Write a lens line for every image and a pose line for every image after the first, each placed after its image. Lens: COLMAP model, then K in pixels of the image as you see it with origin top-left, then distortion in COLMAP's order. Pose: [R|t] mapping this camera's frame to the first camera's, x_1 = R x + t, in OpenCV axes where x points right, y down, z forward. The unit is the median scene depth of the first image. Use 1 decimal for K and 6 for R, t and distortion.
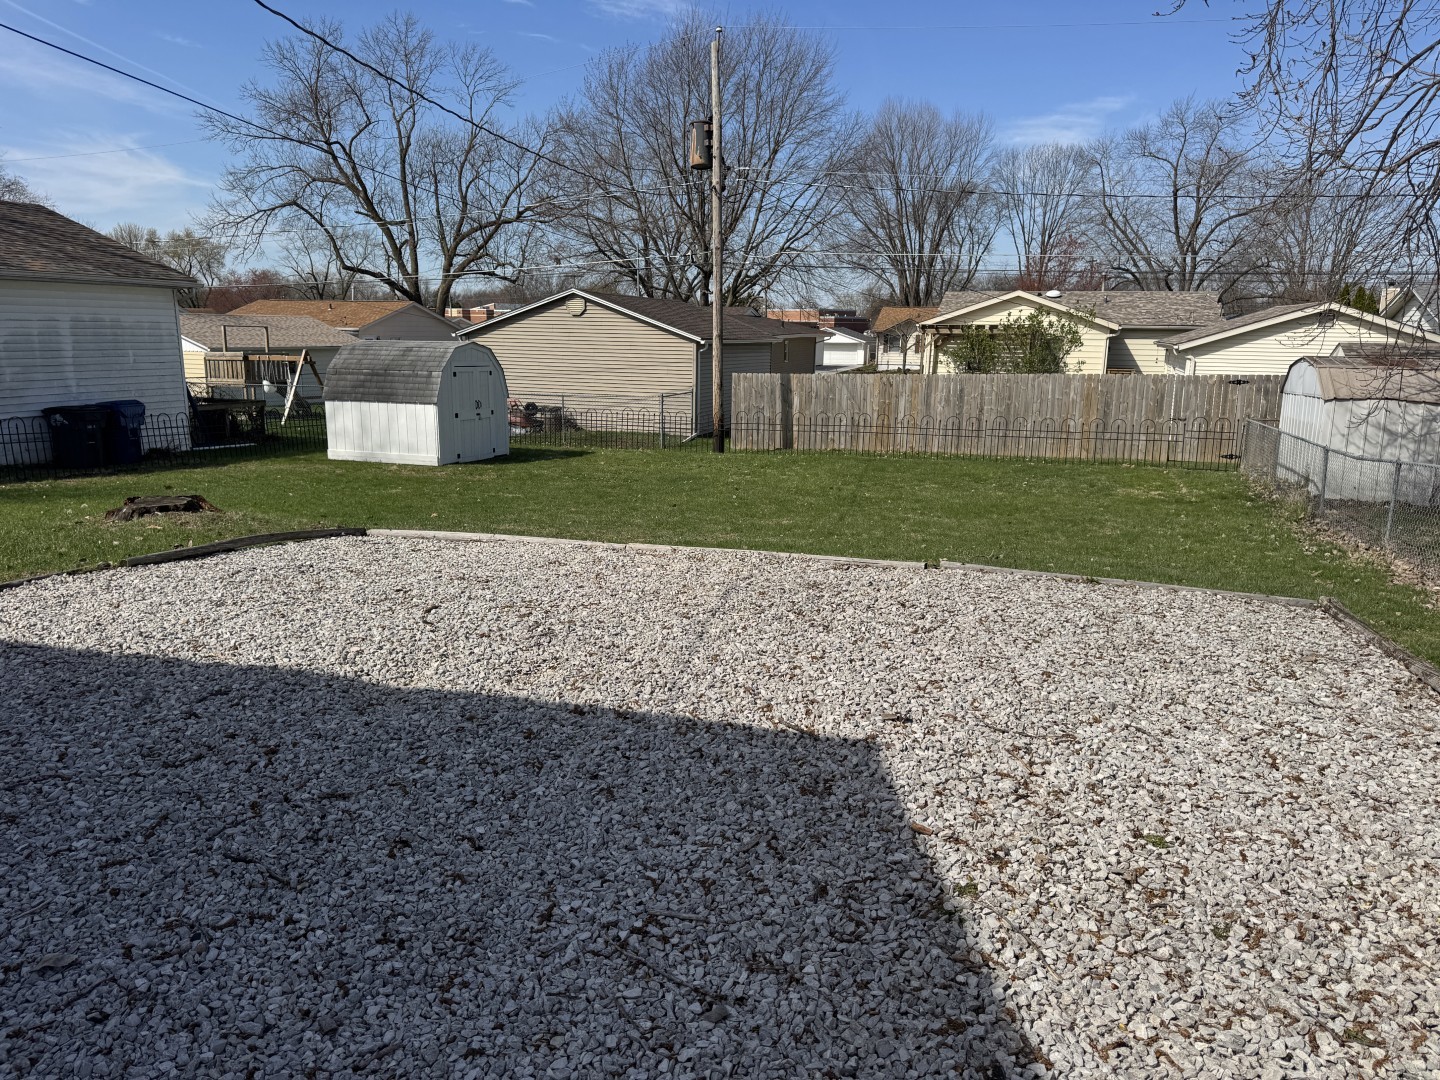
lens RADIAL K [[1008.4, 0, 726.8], [0, 1008.4, 554.7], [0, 0, 1]] dist [0.070023, -0.091570]
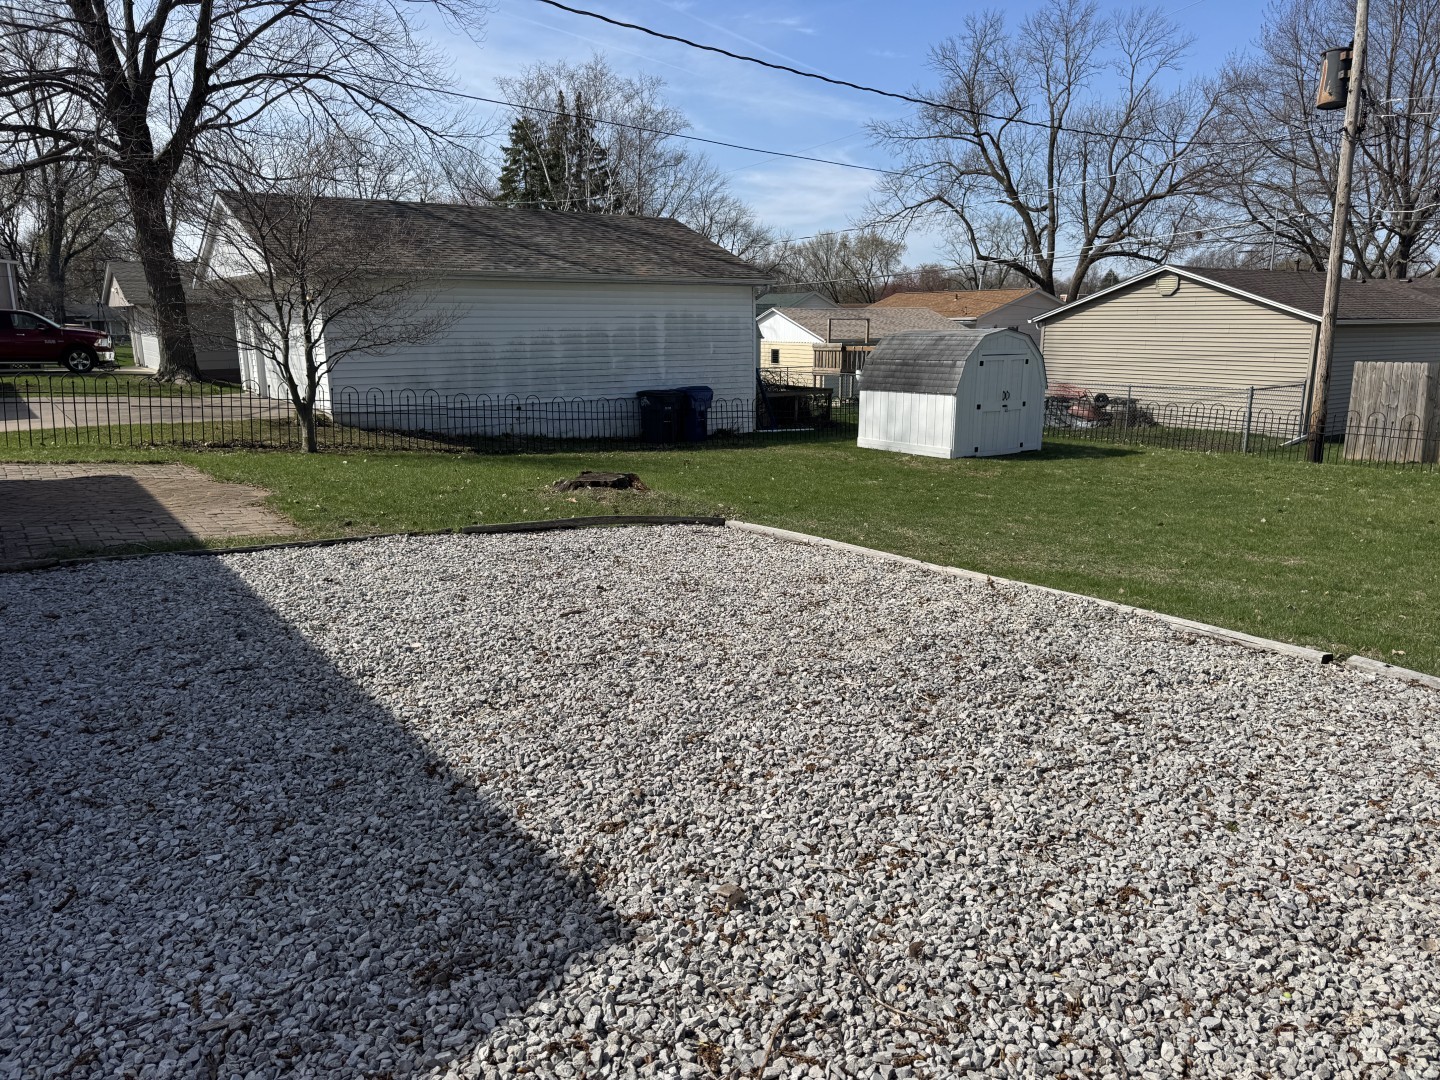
lens RADIAL K [[1008.4, 0, 711.7], [0, 1008.4, 553.2], [0, 0, 1]] dist [0.070023, -0.091570]
pose [[0.808160, 0.114931, -0.577640, 0.056844], [-0.109524, 0.992995, 0.044340, -0.009492], [0.578690, 0.027432, 0.815086, 0.050607]]
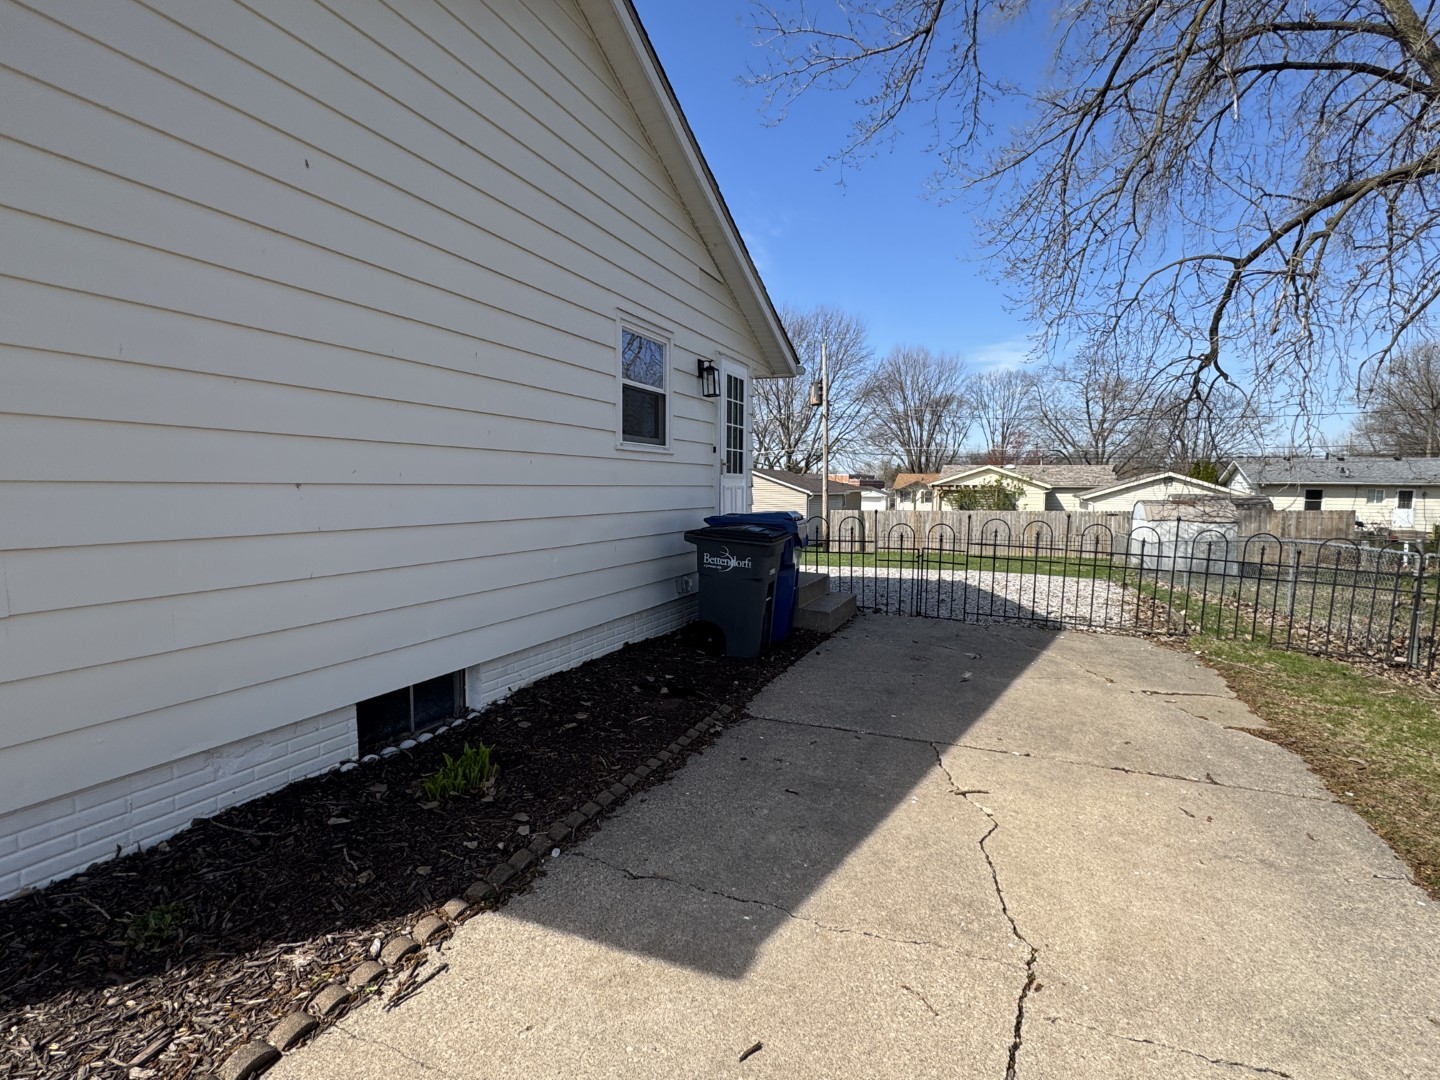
lens RADIAL K [[732.1, 0, 724.8], [0, 732.1, 525.9], [0, 0, 1]] dist [0.019475, 0.000298]
pose [[0.997407, 0.001308, -0.071960, -0.066318], [-0.013351, 0.985843, -0.167136, 0.052655], [0.070723, 0.167663, 0.983304, -0.226283]]
